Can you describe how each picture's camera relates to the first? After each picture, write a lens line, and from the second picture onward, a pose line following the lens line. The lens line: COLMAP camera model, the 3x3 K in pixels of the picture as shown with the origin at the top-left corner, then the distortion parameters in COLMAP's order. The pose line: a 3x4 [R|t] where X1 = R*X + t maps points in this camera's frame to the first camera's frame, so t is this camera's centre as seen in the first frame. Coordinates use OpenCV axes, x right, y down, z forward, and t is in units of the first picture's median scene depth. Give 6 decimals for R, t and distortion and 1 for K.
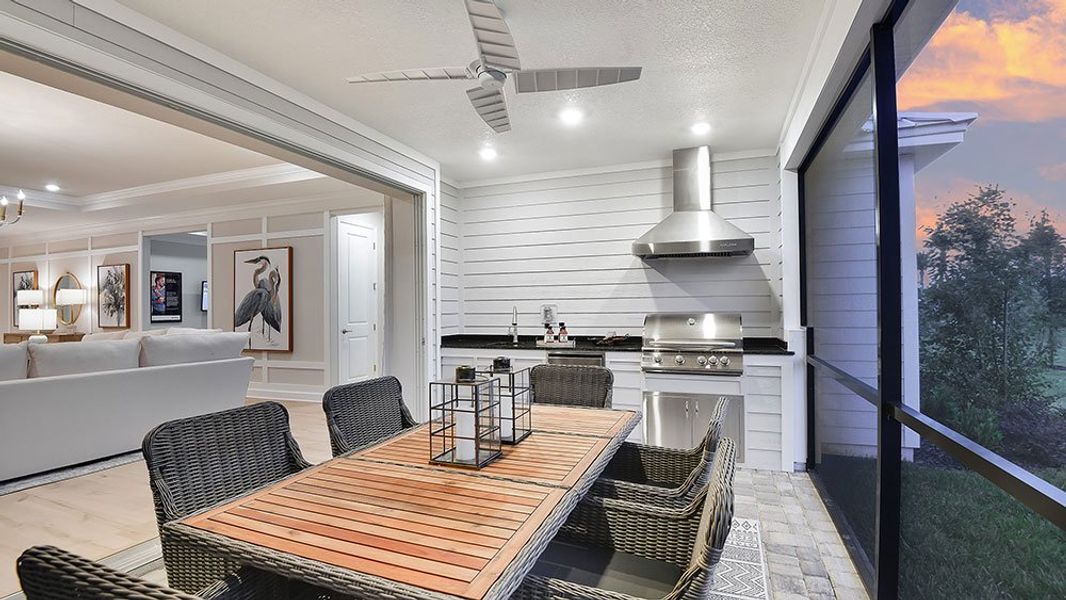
lens RADIAL K [[512.5, 0, 538.1], [0, 512.5, 303.9], [0, 0, 1]] dist [-0.027834, -0.008056]
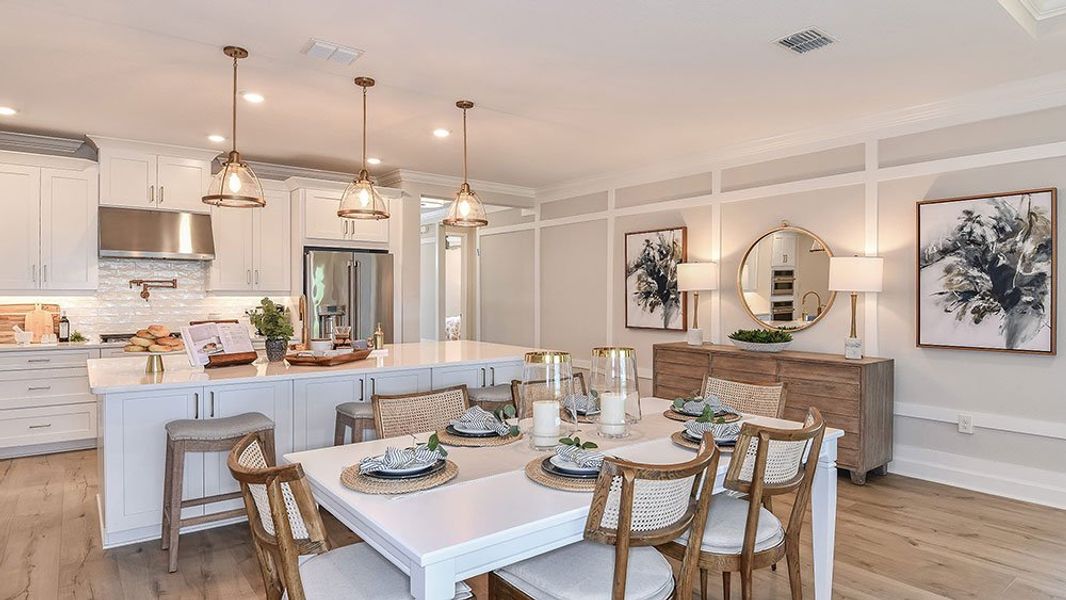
lens RADIAL K [[625.0, 0, 511.7], [0, 625.0, 294.7], [0, 0, 1]] dist [-0.001158, -0.003479]
pose [[0.836404, 0.018376, -0.547806, -0.572090], [-0.019991, 0.999796, 0.003014, 0.004364], [0.547749, 0.008430, 0.836600, 0.240335]]
